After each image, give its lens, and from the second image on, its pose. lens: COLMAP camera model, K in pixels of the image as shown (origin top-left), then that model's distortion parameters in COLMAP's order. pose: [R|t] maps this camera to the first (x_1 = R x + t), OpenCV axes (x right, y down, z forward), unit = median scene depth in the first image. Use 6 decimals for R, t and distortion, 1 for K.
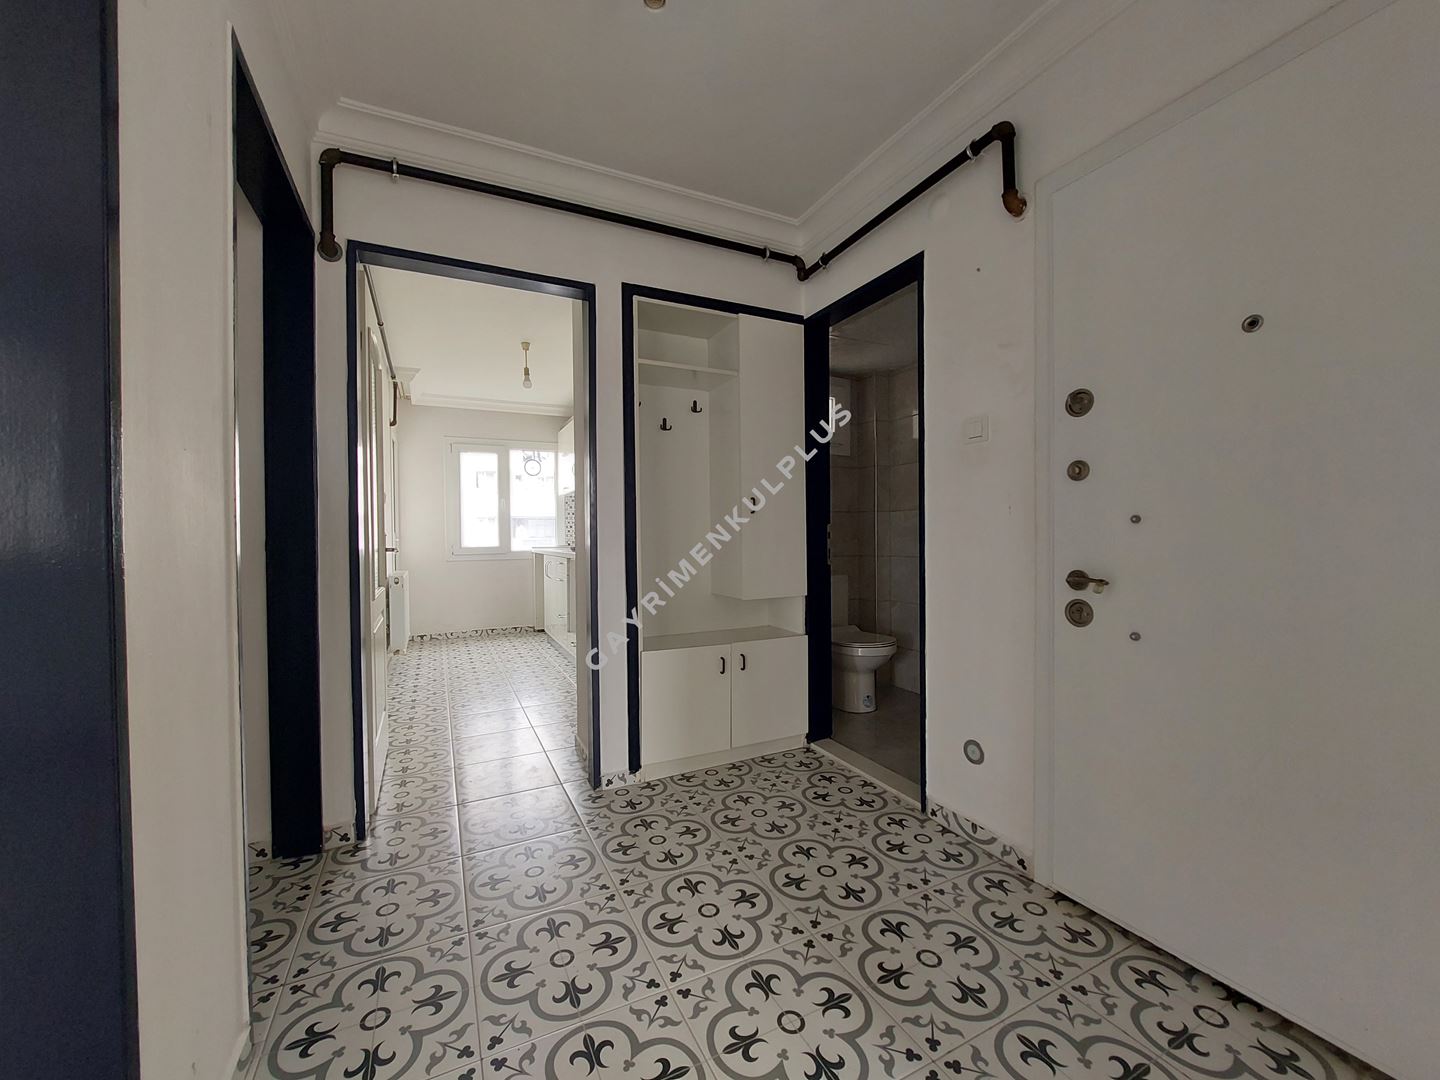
lens RADIAL K [[565.2, 0, 709.4], [0, 565.2, 540.3], [0, 0, 1]] dist [-0.013424, -0.001085]
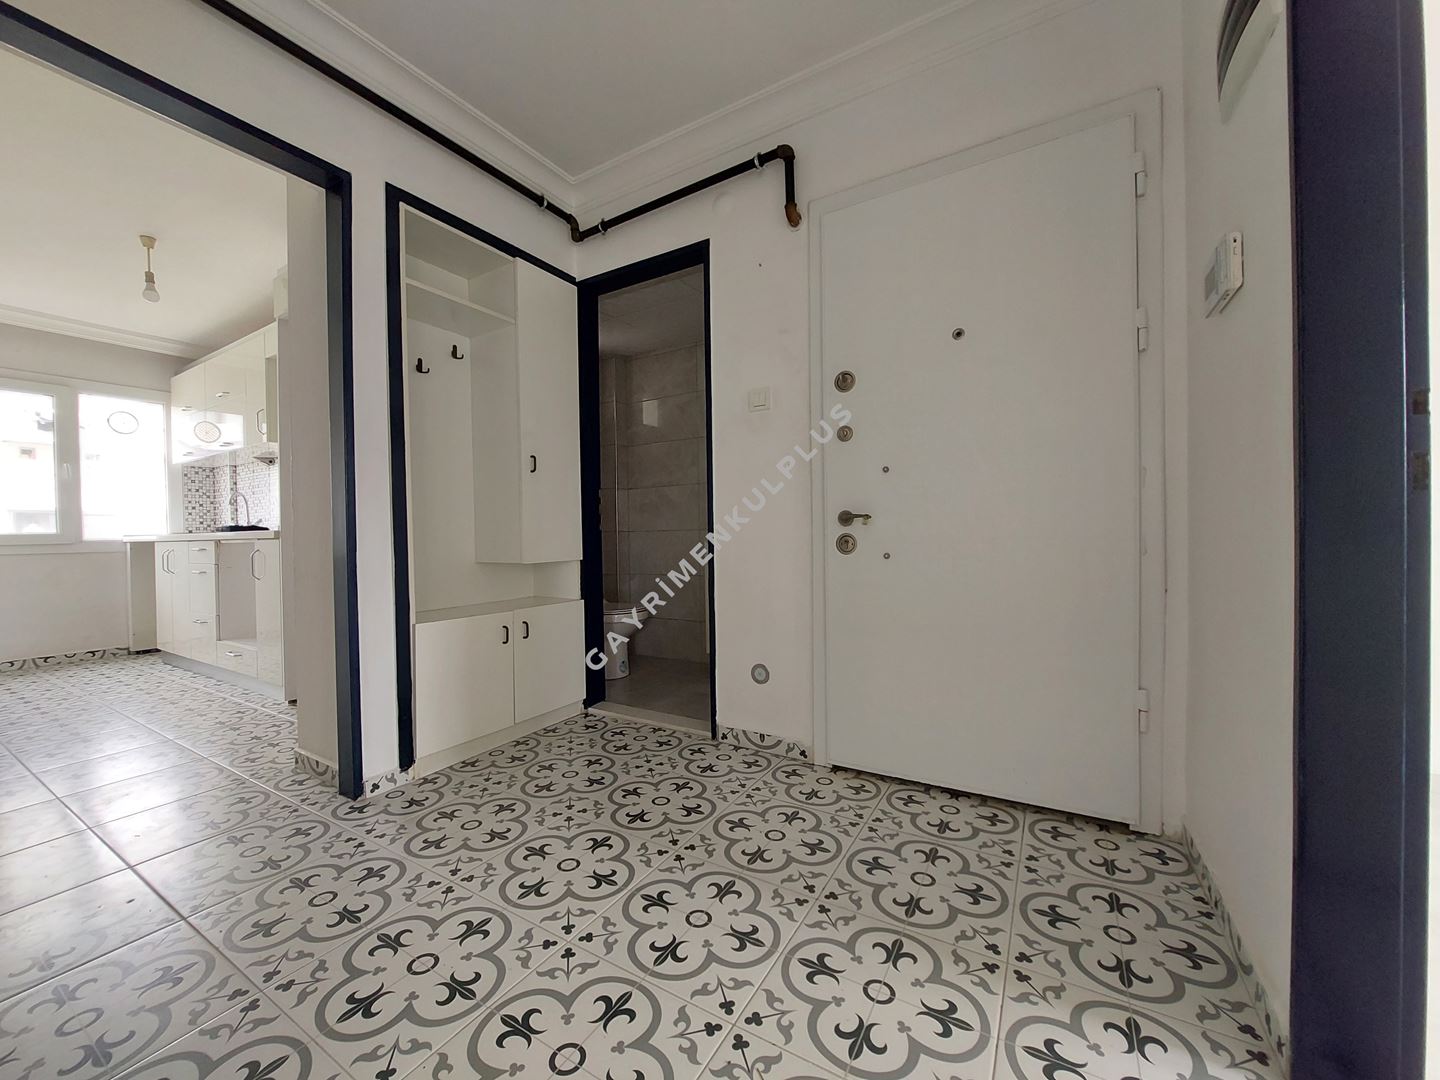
lens RADIAL K [[565.2, 0, 709.4], [0, 565.2, 540.3], [0, 0, 1]] dist [-0.013424, -0.001085]
pose [[0.842085, -0.010729, 0.539239, -0.229946], [0.012869, 0.999917, -0.000201, 0.088074], [-0.539192, 0.007109, 0.842153, 0.056216]]
